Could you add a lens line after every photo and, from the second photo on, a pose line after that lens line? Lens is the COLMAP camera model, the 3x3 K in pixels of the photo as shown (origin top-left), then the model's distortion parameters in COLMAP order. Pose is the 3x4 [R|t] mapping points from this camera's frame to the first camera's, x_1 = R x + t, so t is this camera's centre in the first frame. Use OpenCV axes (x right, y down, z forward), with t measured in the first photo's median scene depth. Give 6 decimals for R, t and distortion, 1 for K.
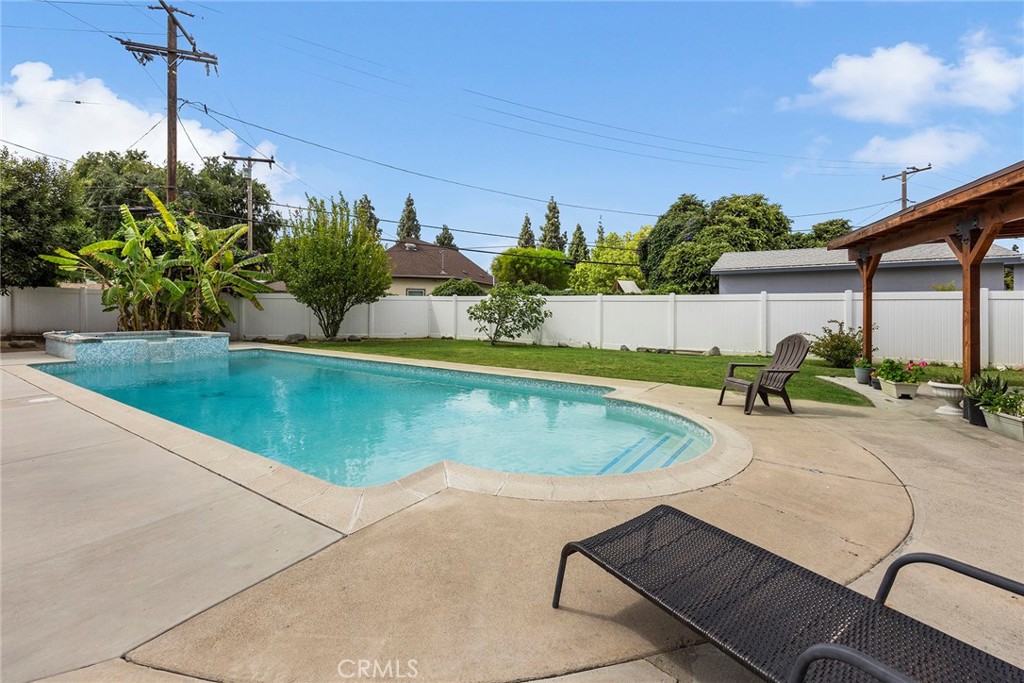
lens RADIAL K [[439.4, 0, 514.8], [0, 439.4, 298.9], [0, 0, 1]] dist [0.001023, 0.000514]
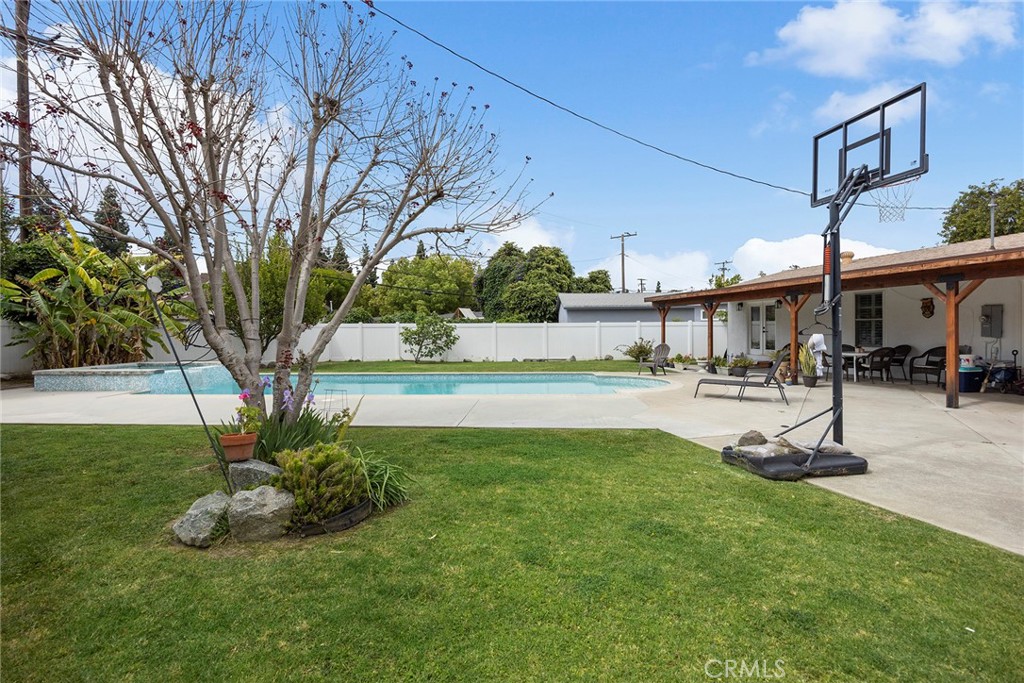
lens RADIAL K [[463.9, 0, 512.0], [0, 463.9, 341.5], [0, 0, 1]] dist [-0.031764, -0.000190]
pose [[0.849983, -0.026981, 0.526118, -0.439495], [0.001225, 0.998786, 0.049241, -0.018416], [-0.526808, -0.041209, 0.848985, -0.225721]]
